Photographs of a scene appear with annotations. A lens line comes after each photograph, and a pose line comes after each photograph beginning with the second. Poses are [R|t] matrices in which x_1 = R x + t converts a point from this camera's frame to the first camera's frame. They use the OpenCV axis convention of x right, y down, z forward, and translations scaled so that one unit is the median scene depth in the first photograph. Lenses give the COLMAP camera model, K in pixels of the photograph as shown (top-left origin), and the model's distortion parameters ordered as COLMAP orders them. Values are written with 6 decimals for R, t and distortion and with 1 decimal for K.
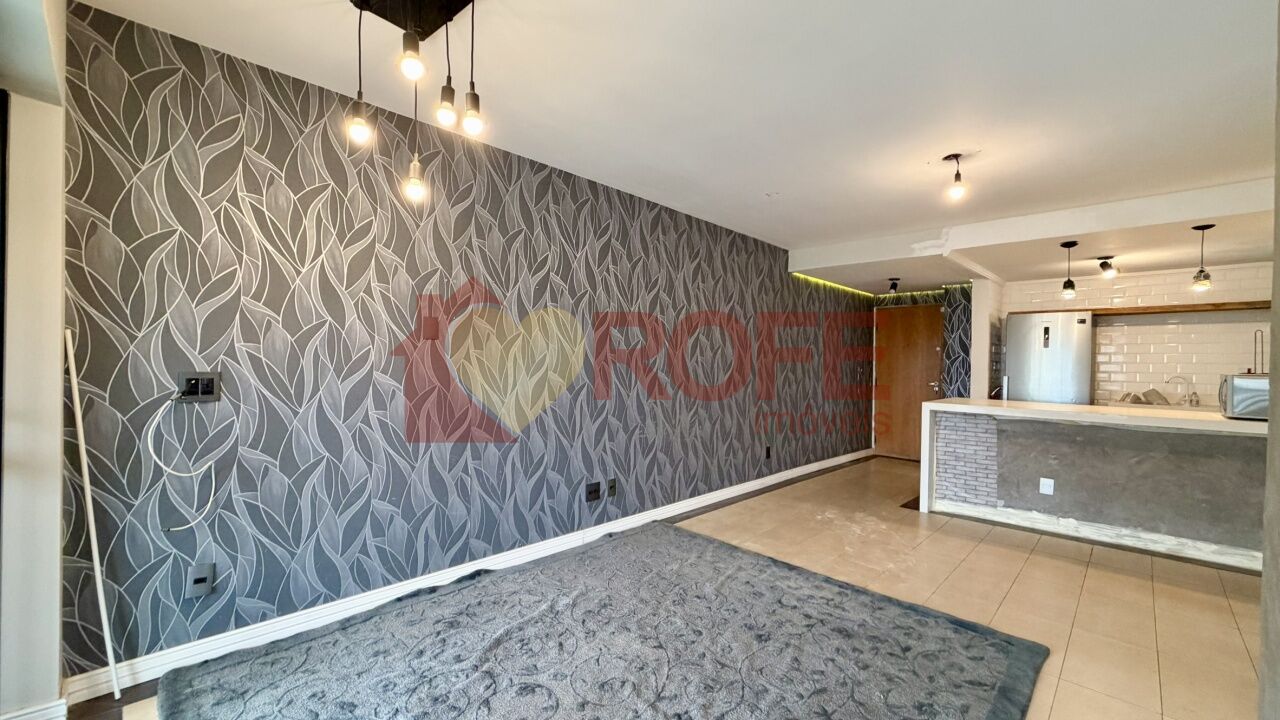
lens RADIAL K [[508.9, 0, 636.6], [0, 508.9, 360.6], [0, 0, 1]] dist [-0.002607, 0.000061]
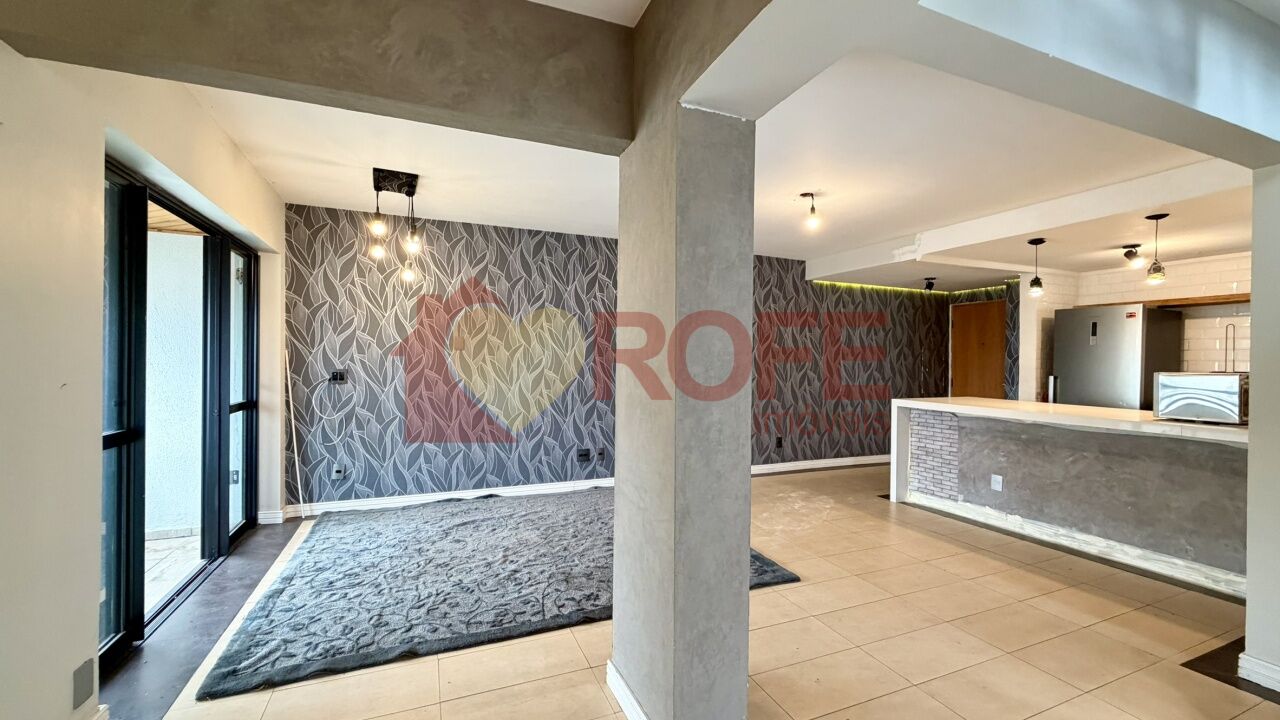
lens RADIAL K [[508.9, 0, 635.5], [0, 508.9, 359.8], [0, 0, 1]] dist [-0.002607, 0.000061]
pose [[0.923369, -0.007214, -0.383847, 0.681167], [0.006236, 0.999973, -0.003792, 0.000094], [0.383864, 0.001107, 0.923389, -0.282546]]
